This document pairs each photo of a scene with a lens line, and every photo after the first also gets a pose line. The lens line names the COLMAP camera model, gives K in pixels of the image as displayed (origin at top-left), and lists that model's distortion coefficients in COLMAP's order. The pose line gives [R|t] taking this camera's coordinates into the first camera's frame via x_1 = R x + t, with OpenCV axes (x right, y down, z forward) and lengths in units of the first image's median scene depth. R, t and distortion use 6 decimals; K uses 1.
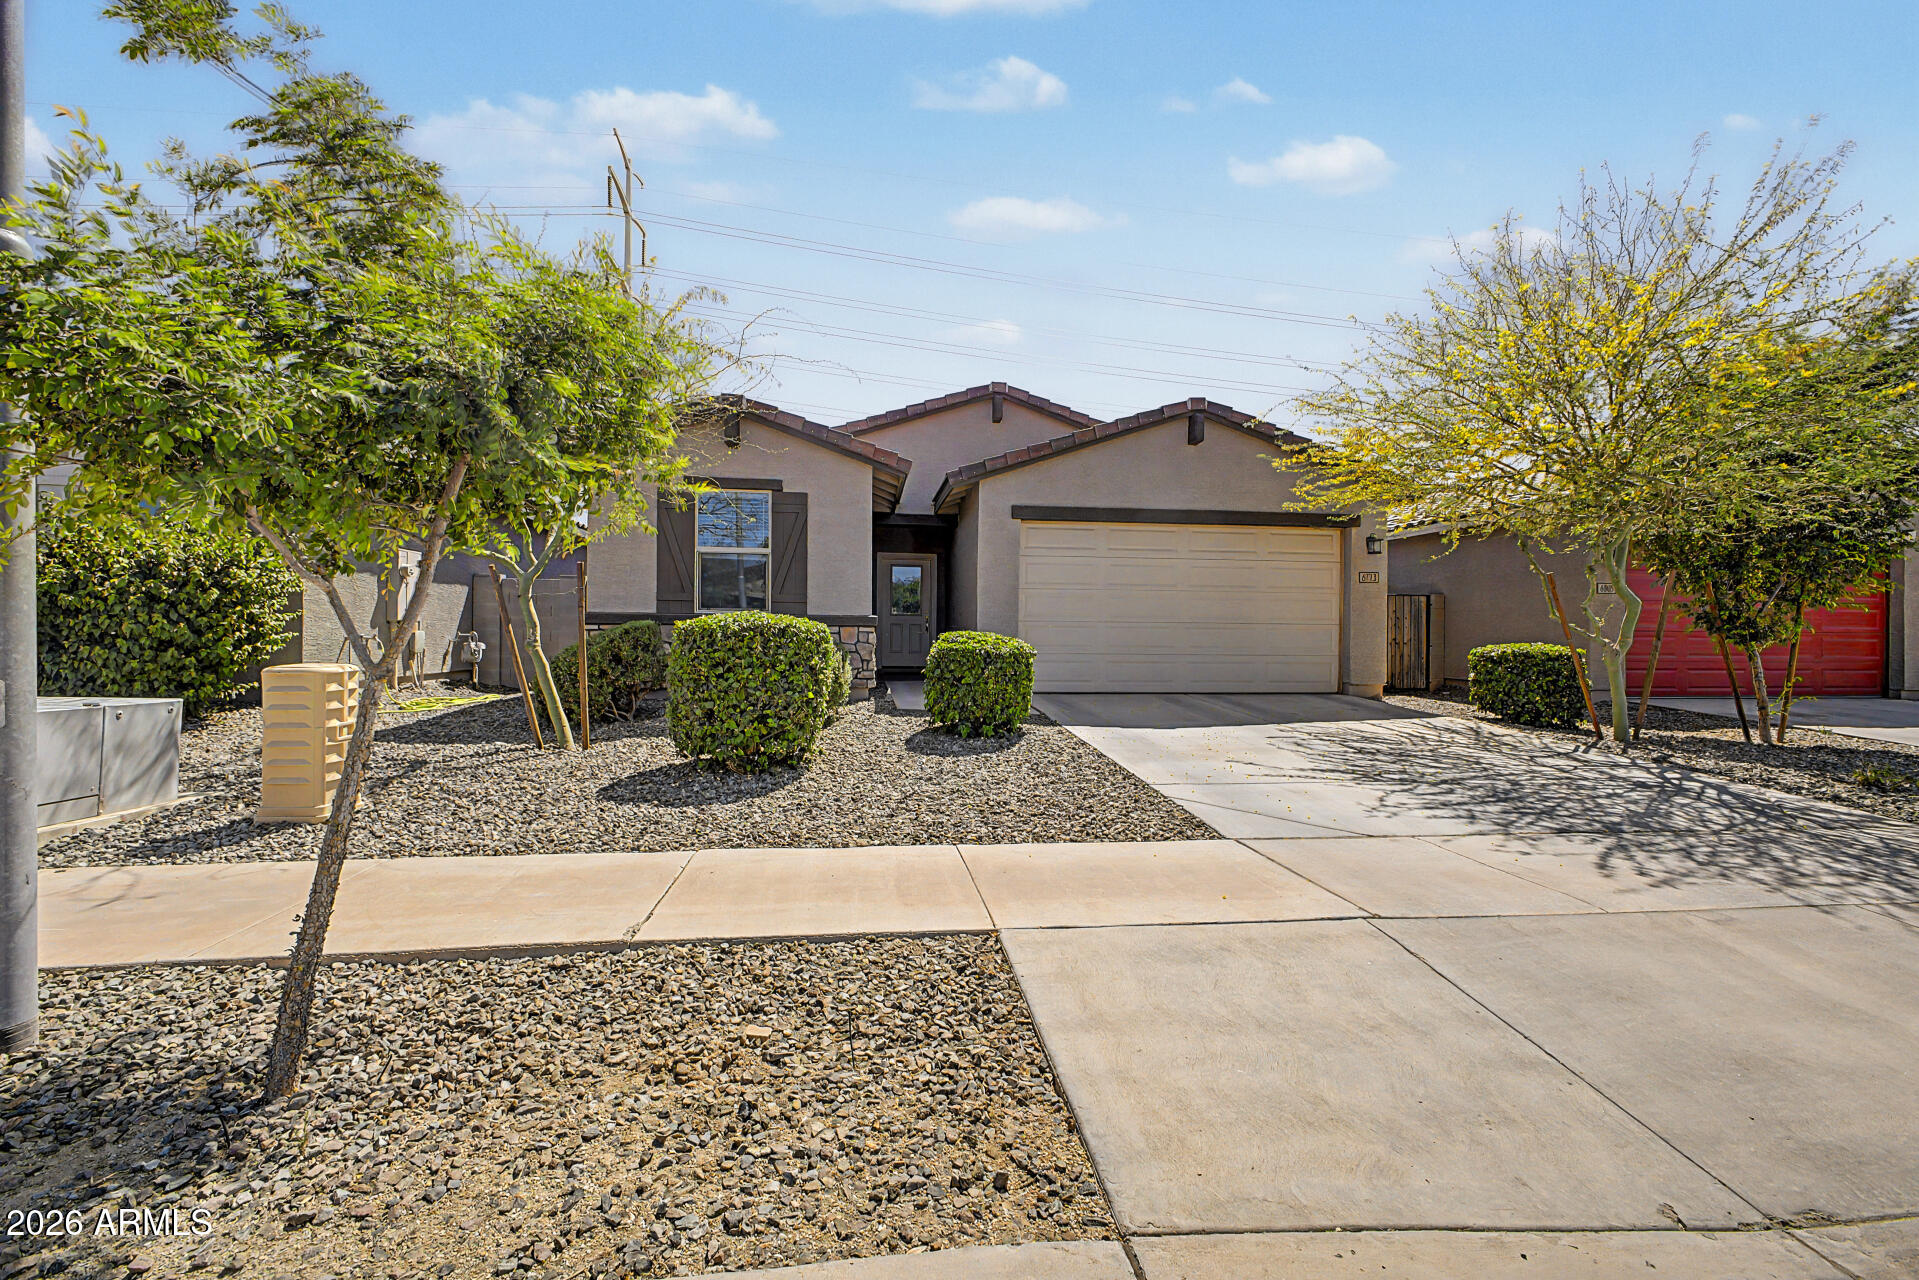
lens RADIAL K [[750.2, 0, 951.6], [0, 750.2, 634.2], [0, 0, 1]] dist [0.014456, -0.000239]
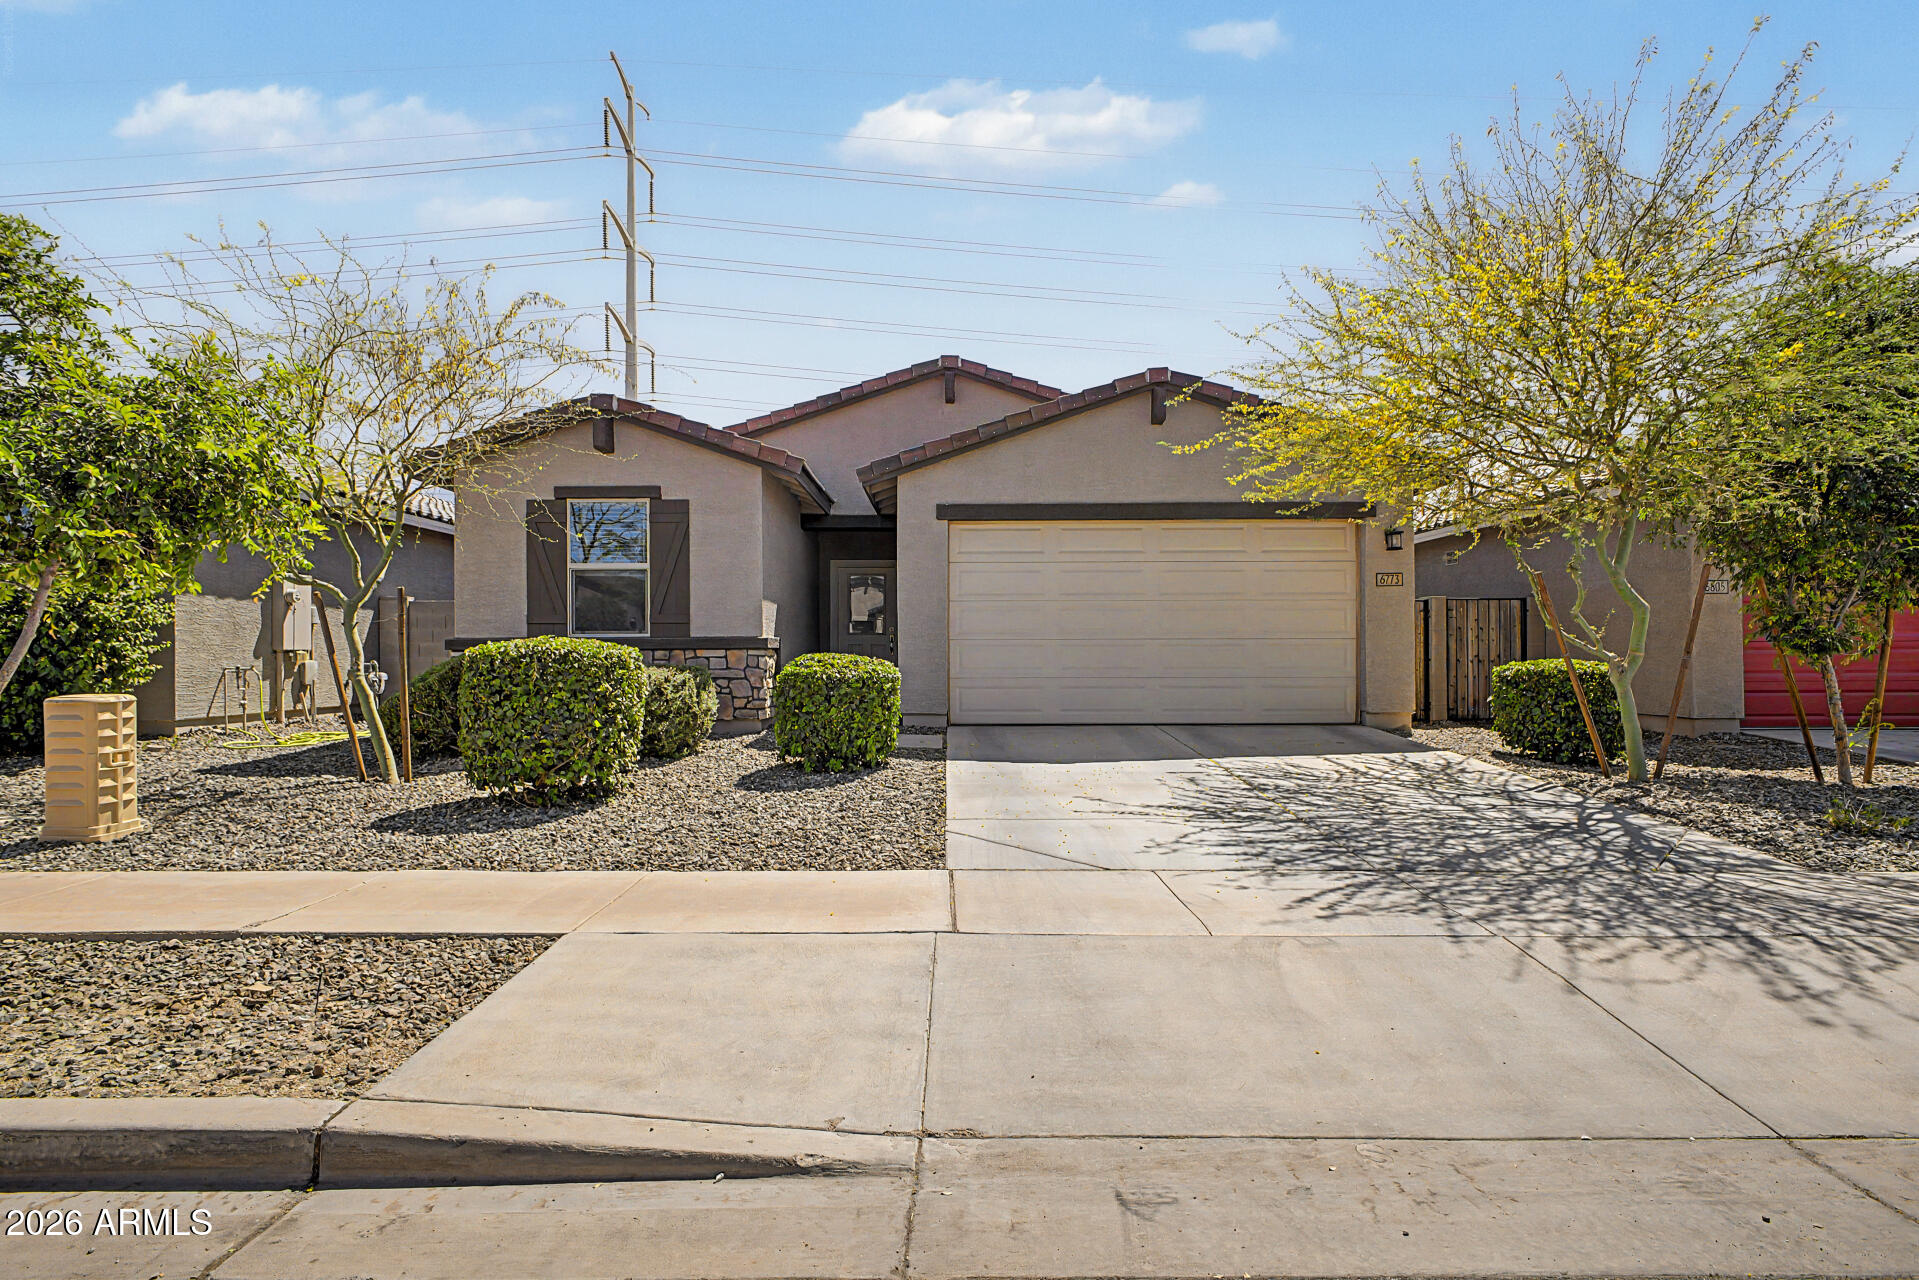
lens RADIAL K [[973.8, 0, 956.3], [0, 973.8, 660.3], [0, 0, 1]] dist [0.001989, -0.000887]
pose [[0.992843, -0.012897, -0.118731, 0.279472], [0.013378, 0.999905, 0.003260, 0.001748], [0.118678, -0.004825, 0.992921, -0.113841]]
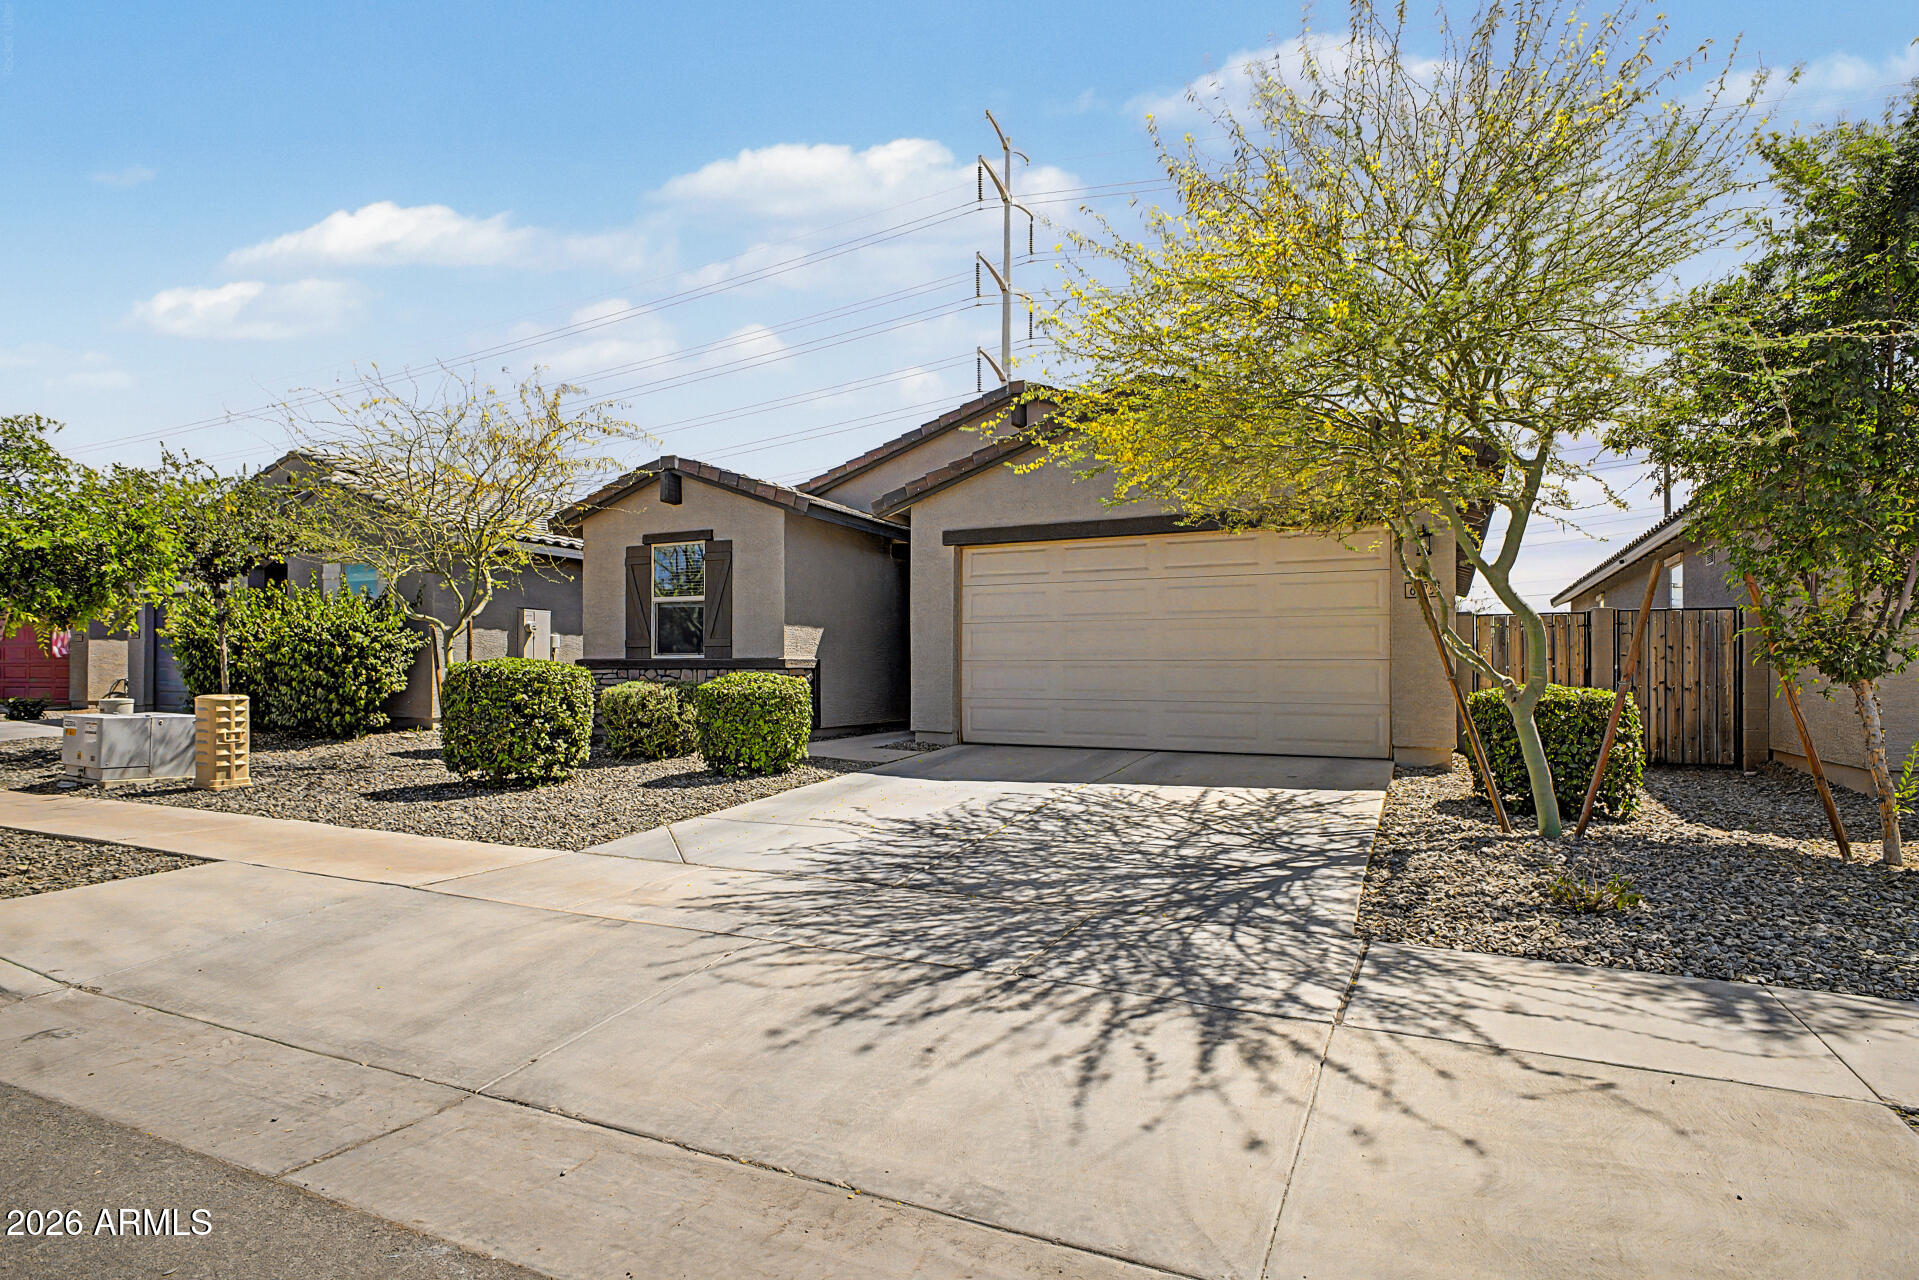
lens RADIAL K [[1001.2, 0, 961.9], [0, 1001.2, 668.0], [0, 0, 1]] dist [0.003156, 0.000348]
pose [[0.844686, -0.011337, -0.535143, 0.882490], [0.002624, 0.999851, -0.017041, 0.012203], [0.535256, 0.012990, 0.844590, 0.014742]]
